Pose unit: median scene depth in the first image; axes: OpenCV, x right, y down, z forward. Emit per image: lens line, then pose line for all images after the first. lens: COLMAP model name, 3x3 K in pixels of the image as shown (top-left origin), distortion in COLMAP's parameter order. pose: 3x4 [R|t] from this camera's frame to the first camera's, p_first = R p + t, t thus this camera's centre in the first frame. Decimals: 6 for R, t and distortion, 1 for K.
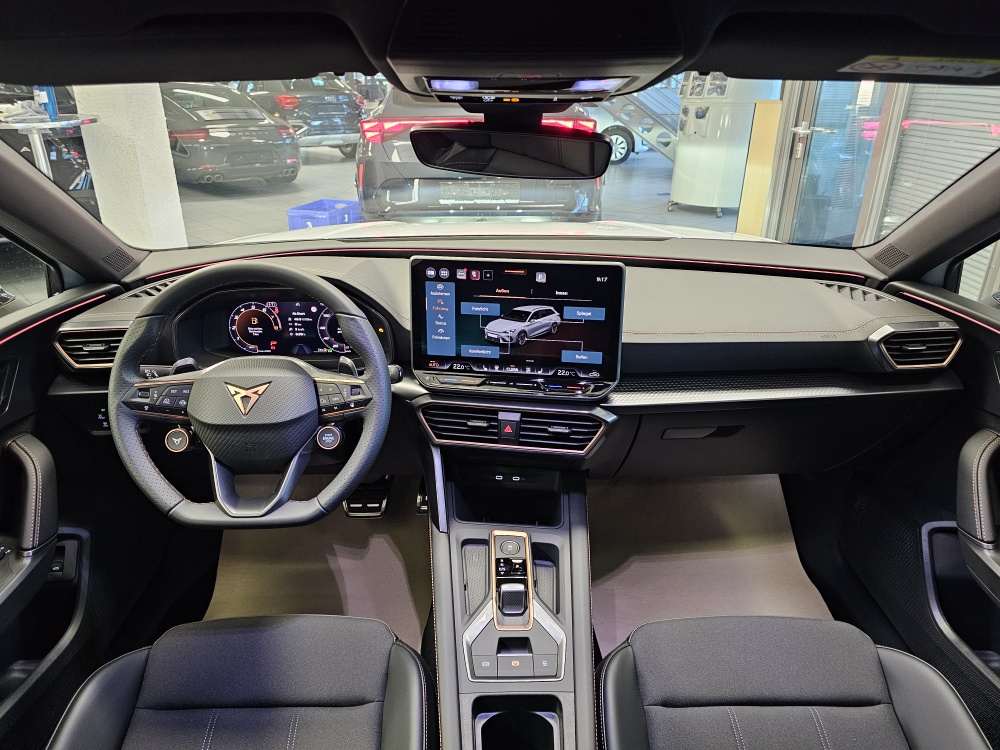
lens RADIAL K [[671.1, 0, 517.5], [0, 671.1, 377.9], [0, 0, 1]] dist [0.034987, -0.048930]
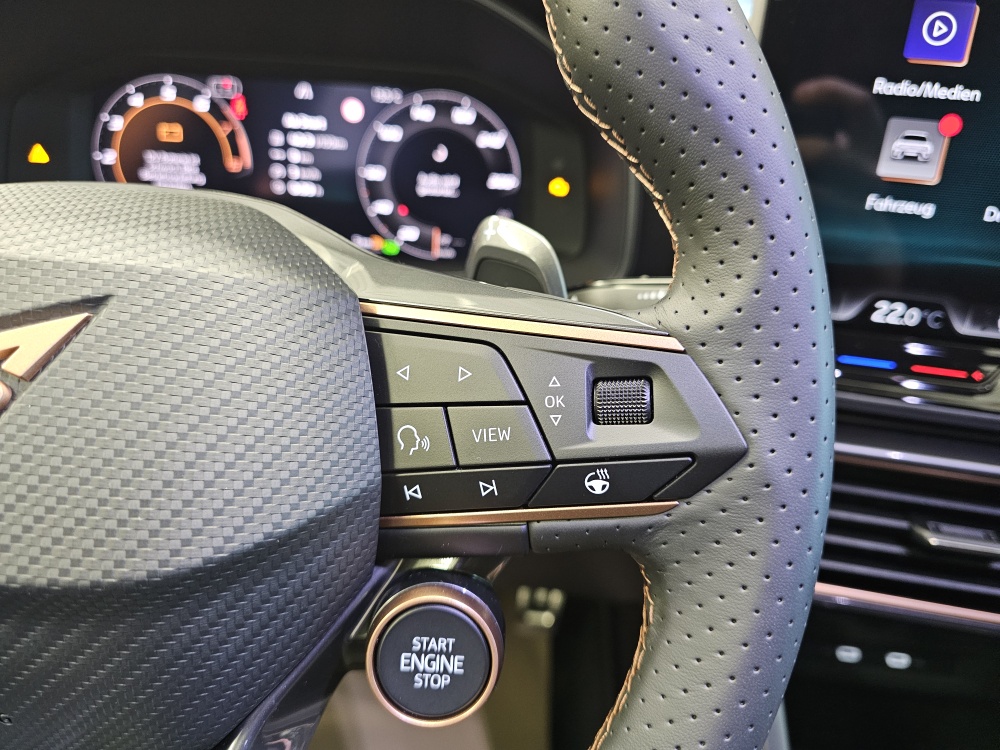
lens RADIAL K [[671.1, 0, 494.6], [0, 671.1, 380.7], [0, 0, 1]] dist [0.034987, -0.048930]
pose [[0.996924, 0.068549, -0.037995, -0.214773], [-0.067100, 0.997016, 0.038167, 0.009637], [0.040498, -0.035500, 0.998549, 0.679210]]
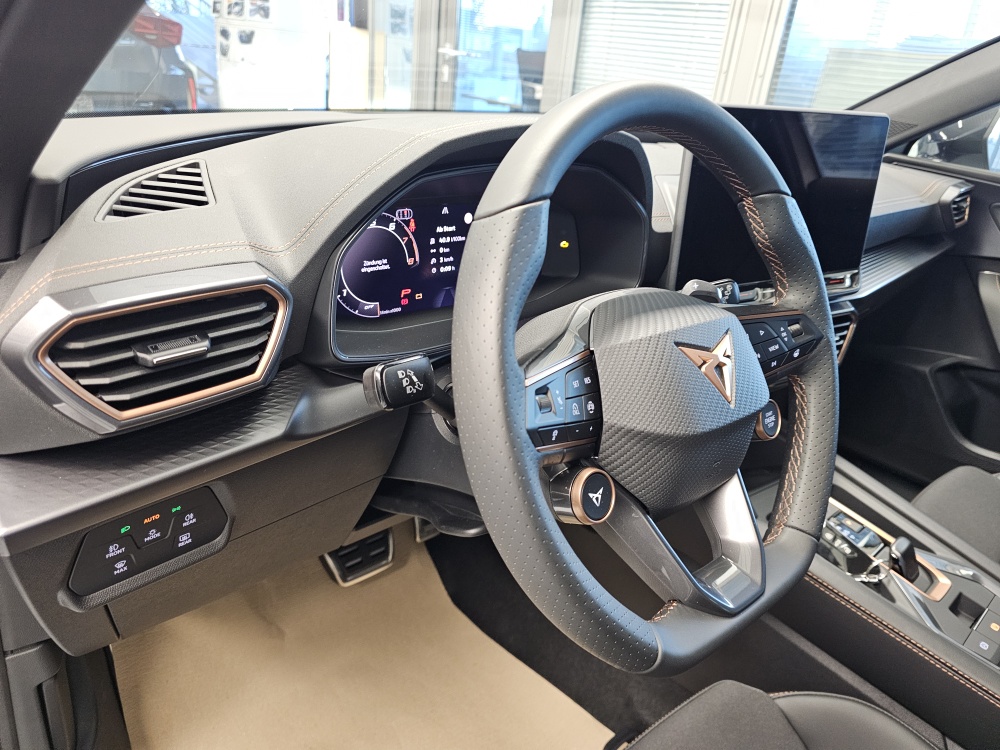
lens RADIAL K [[671.1, 0, 501.4], [0, 671.1, 367.9], [0, 0, 1]] dist [0.034987, -0.048930]
pose [[0.751977, -0.208468, 0.625357, -0.648179], [0.175546, 0.977749, 0.114851, -0.041980], [-0.635385, 0.023414, 0.771841, 0.569781]]
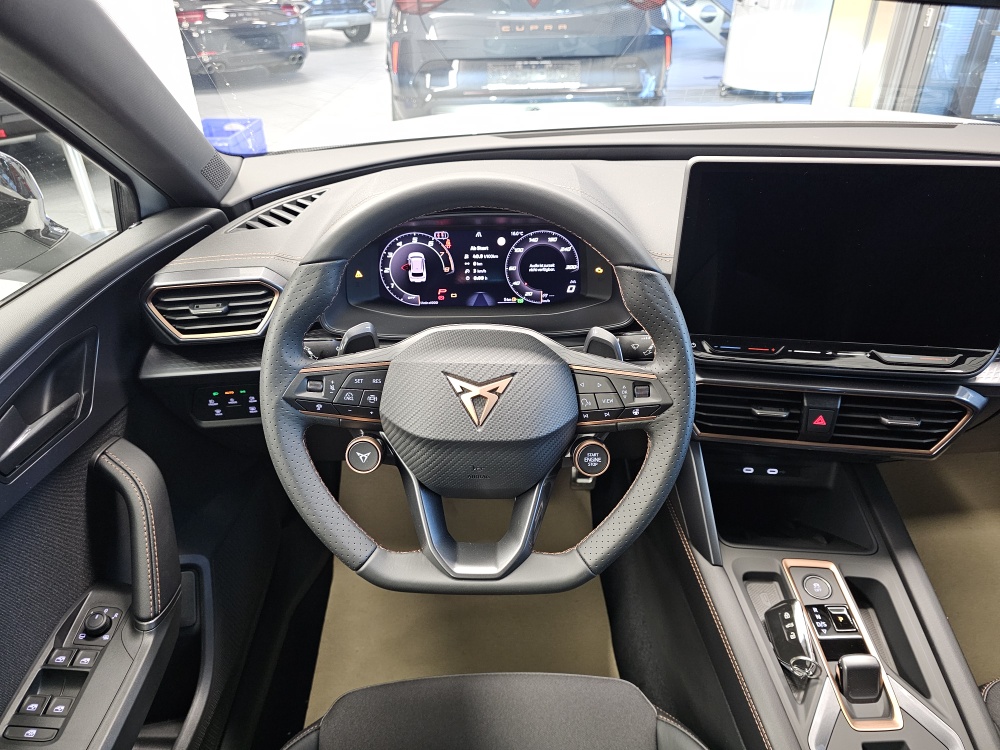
lens RADIAL K [[671.1, 0, 509.5], [0, 671.1, 375.2], [0, 0, 1]] dist [0.034987, -0.048930]
pose [[0.999865, -0.014137, -0.008406, -0.291622], [0.015180, 0.989909, 0.140890, -0.063514], [0.006329, -0.140999, 0.989990, 0.300433]]
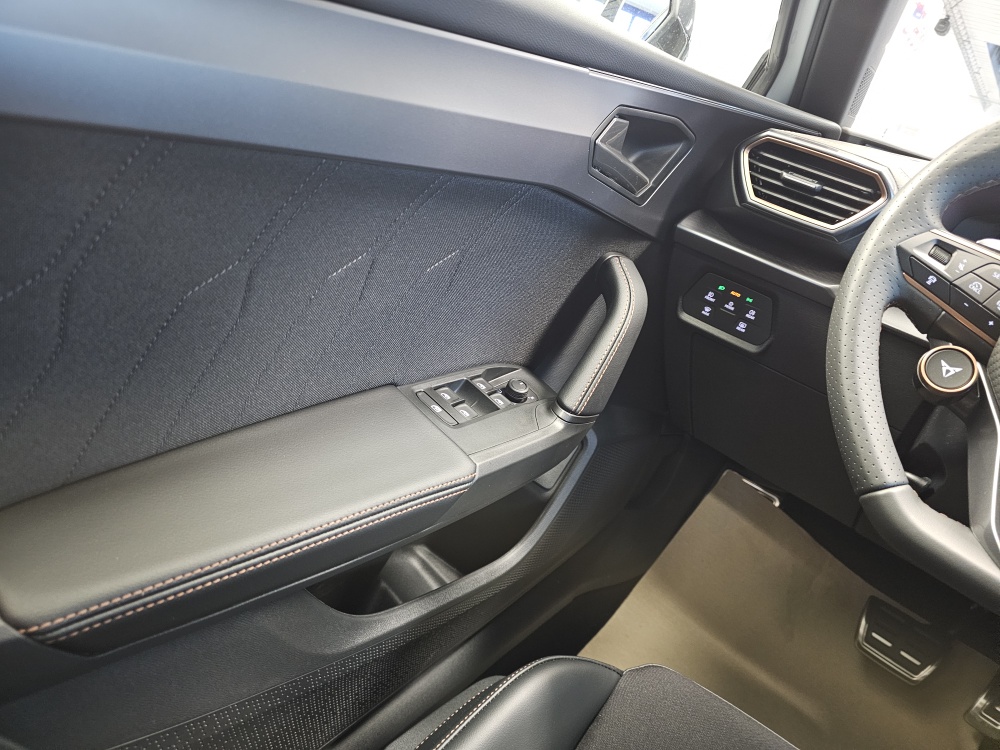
lens RADIAL K [[671.1, 0, 495.0], [0, 671.1, 386.7], [0, 0, 1]] dist [0.034987, -0.048930]
pose [[0.733855, 0.476065, -0.484580, -0.406744], [-0.519190, 0.853086, 0.051827, 0.196331], [0.438062, 0.213556, 0.873210, 0.367314]]
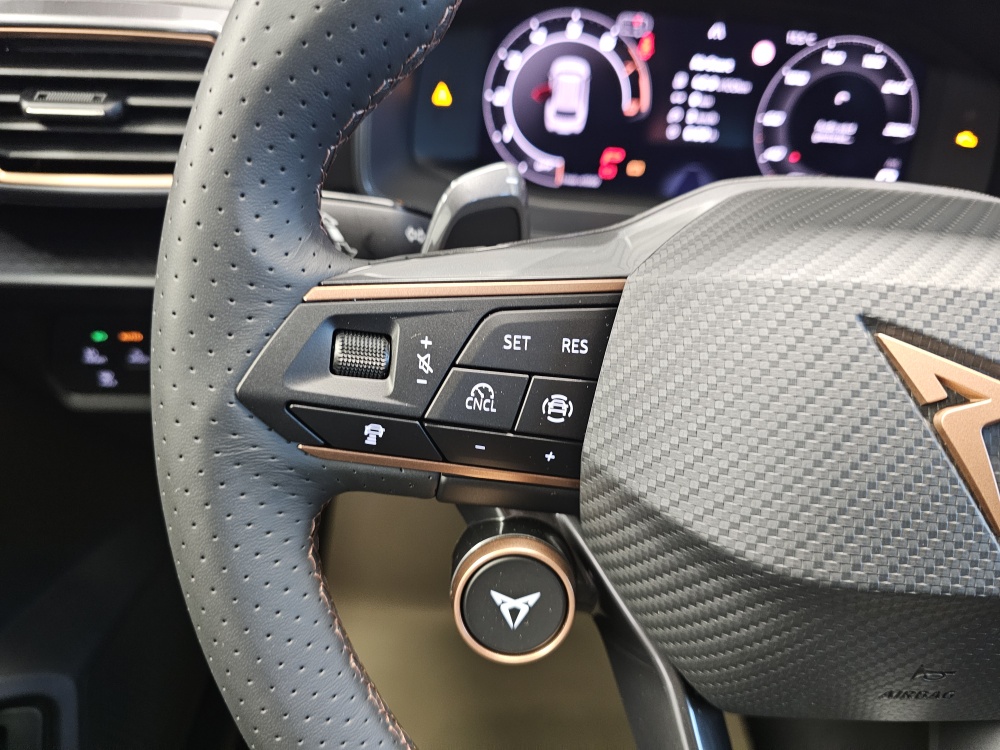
lens RADIAL K [[671.1, 0, 503.2], [0, 671.1, 368.9], [0, 0, 1]] dist [0.034987, -0.048930]
pose [[0.997157, 0.075102, 0.006110, -0.415368], [-0.075043, 0.982525, 0.170334, -0.002420], [0.006789, -0.170308, 0.985368, 0.668565]]
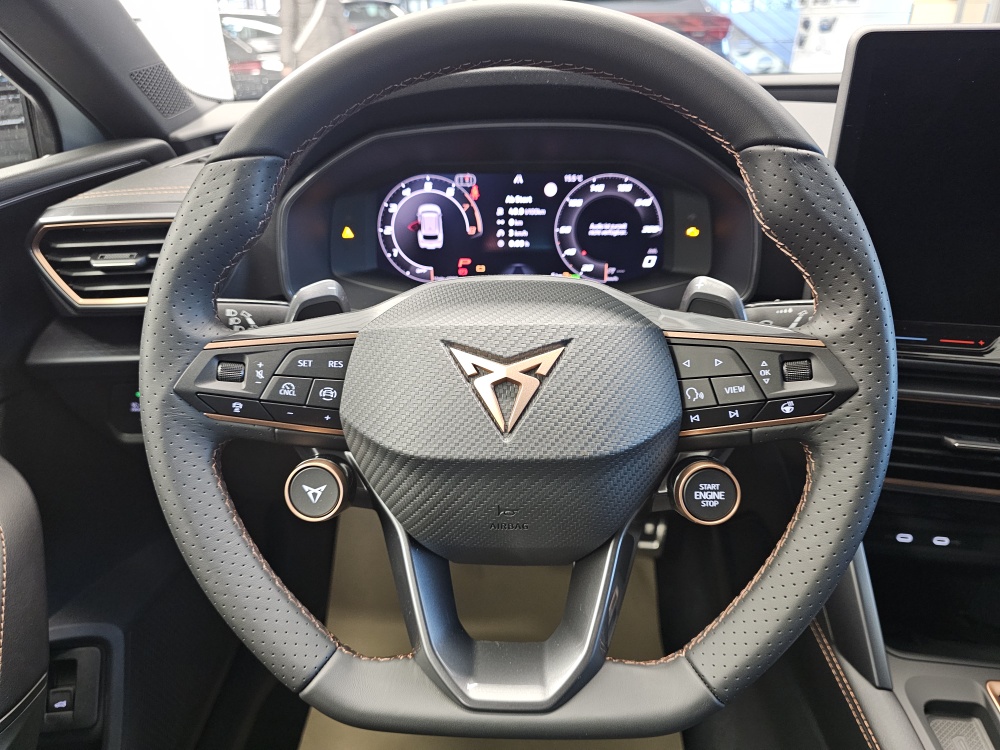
lens RADIAL K [[671.1, 0, 502.0], [0, 671.1, 379.4], [0, 0, 1]] dist [0.034987, -0.048930]
pose [[0.996568, 0.012733, -0.081797, -0.297216], [-0.007458, 0.997892, 0.064471, 0.002784], [0.082445, -0.063640, 0.994562, 0.510398]]
